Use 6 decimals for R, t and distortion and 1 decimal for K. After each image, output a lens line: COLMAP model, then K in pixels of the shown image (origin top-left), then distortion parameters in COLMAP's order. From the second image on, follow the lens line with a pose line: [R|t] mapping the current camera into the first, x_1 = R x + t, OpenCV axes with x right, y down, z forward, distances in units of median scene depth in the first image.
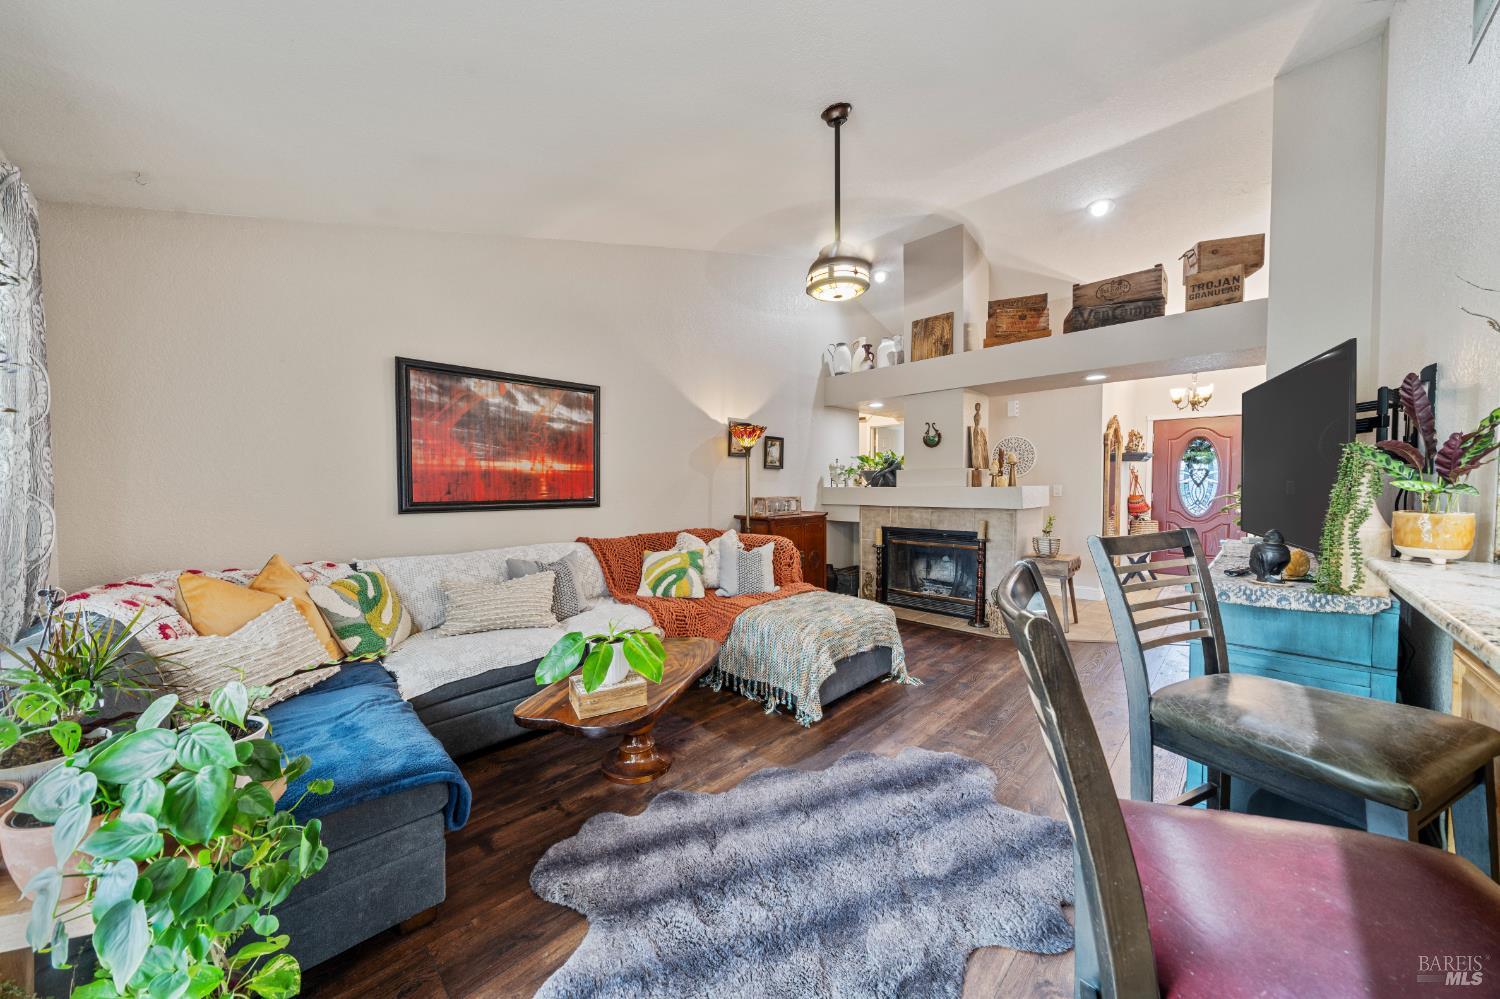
lens RADIAL K [[519.7, 0, 748.6], [0, 519.7, 495.2], [0, 0, 1]] dist [-0.002944, -0.000159]
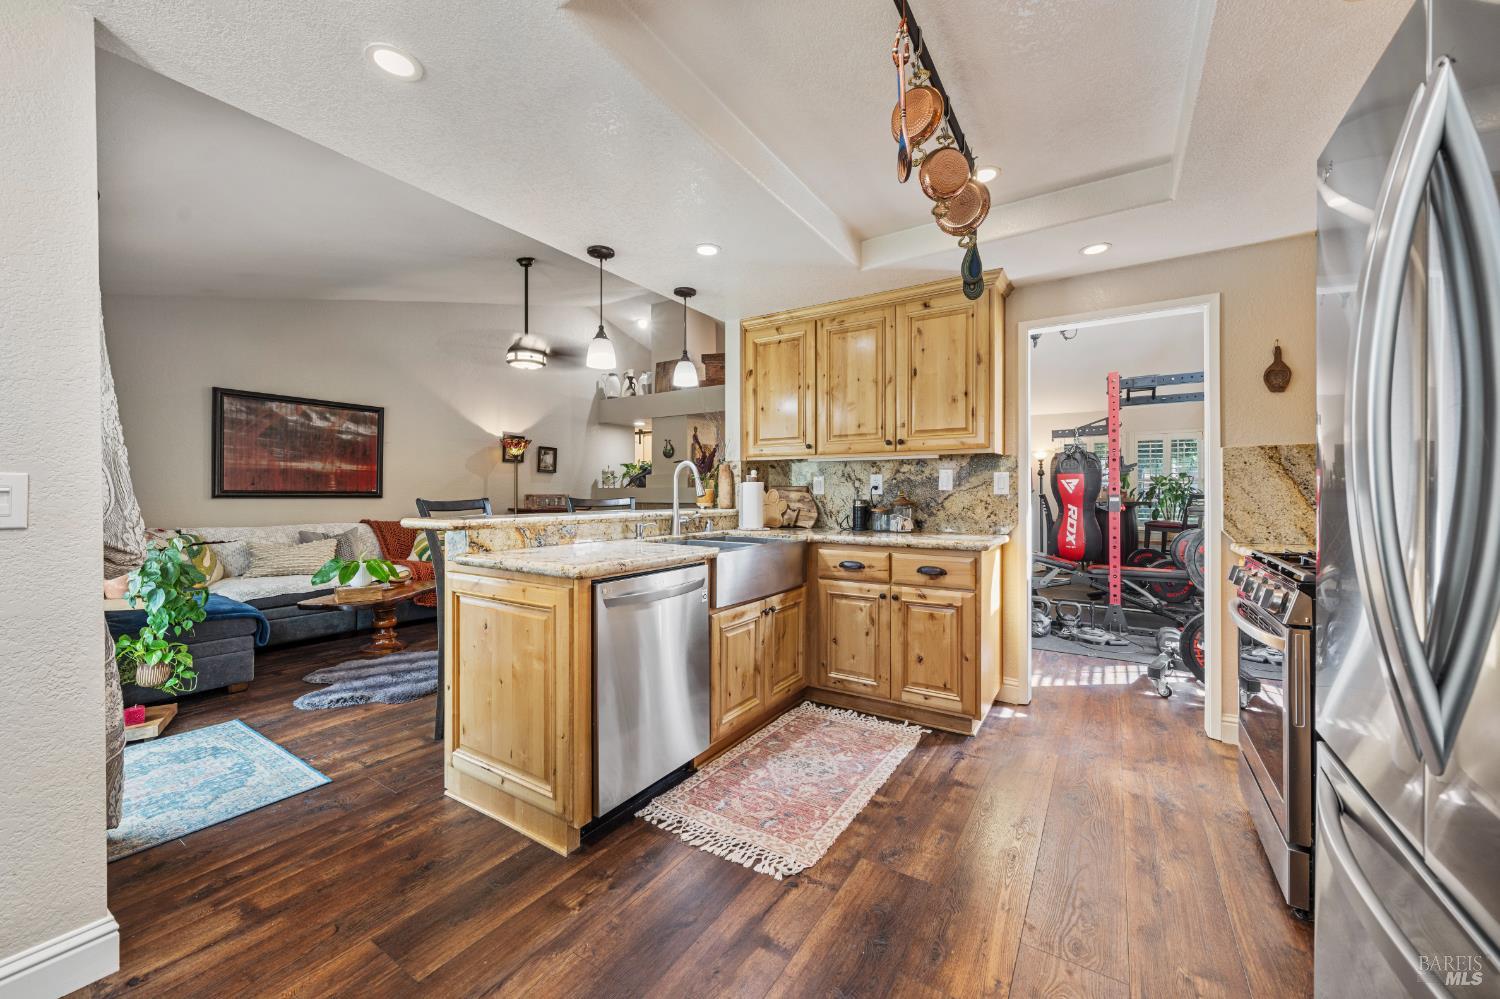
lens RADIAL K [[570.3, 0, 745.4], [0, 570.3, 492.2], [0, 0, 1]] dist [-0.001586, -0.000298]
pose [[0.978200, 0.008622, 0.207485, 0.357322], [-0.003491, 0.999679, -0.025082, 0.045716], [-0.207635, 0.023810, 0.977917, -0.689921]]
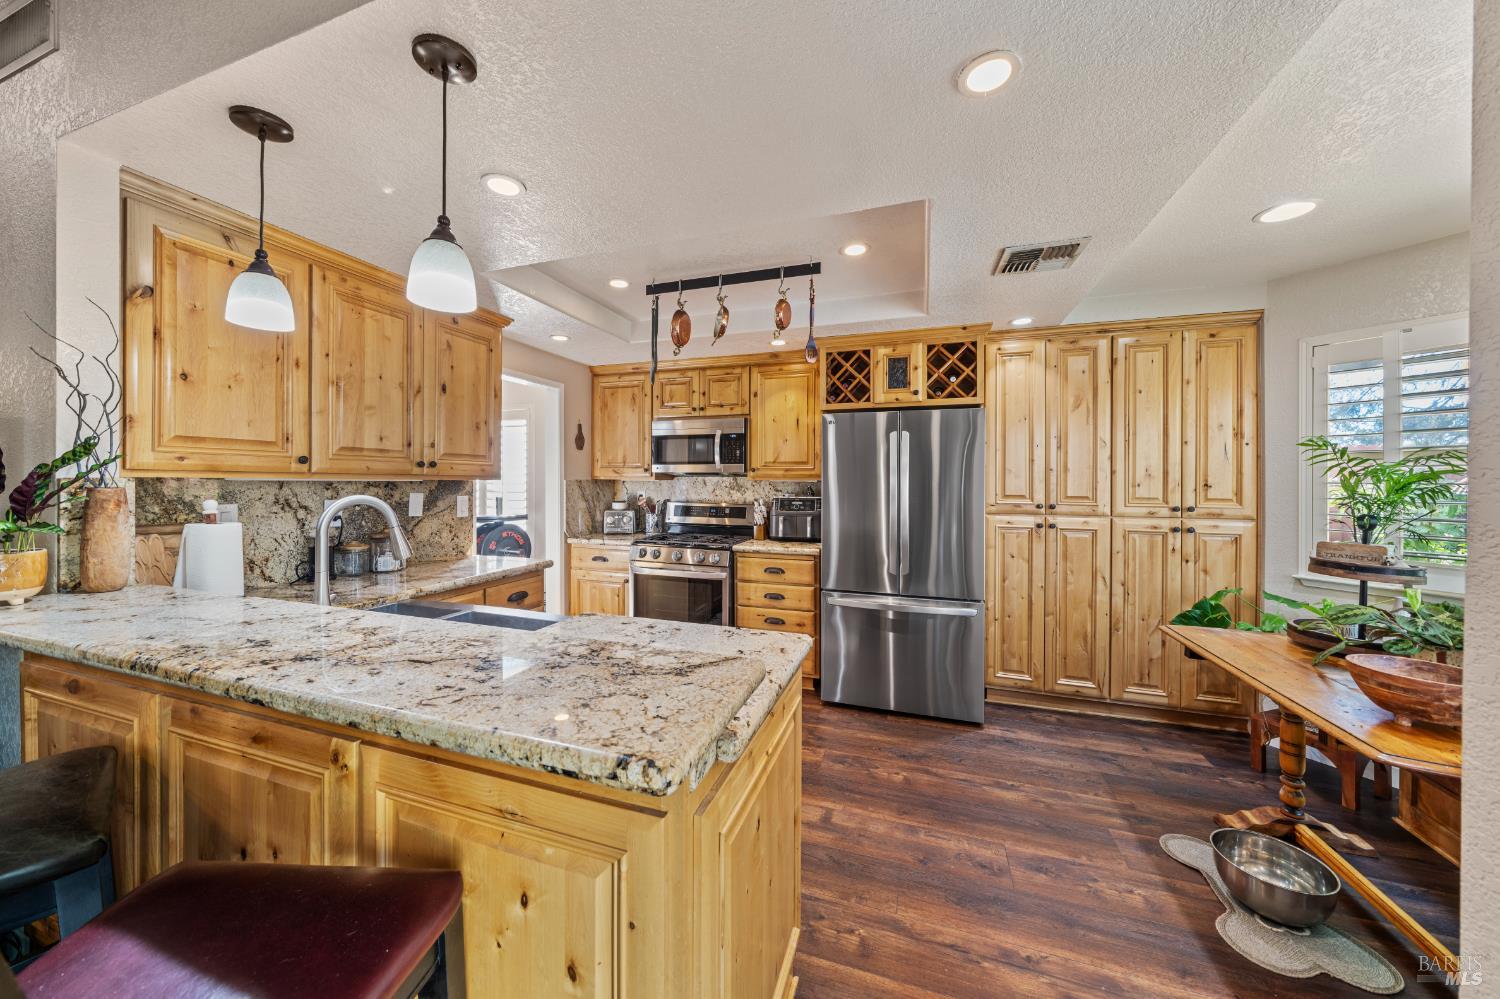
lens RADIAL K [[519.7, 0, 742.0], [0, 519.7, 475.4], [0, 0, 1]] dist [-0.002944, -0.000159]
pose [[-0.438785, 0.017083, 0.898430, -0.603299], [0.019614, 0.999763, -0.009431, -0.129319], [-0.898378, 0.013484, -0.439016, 1.136001]]
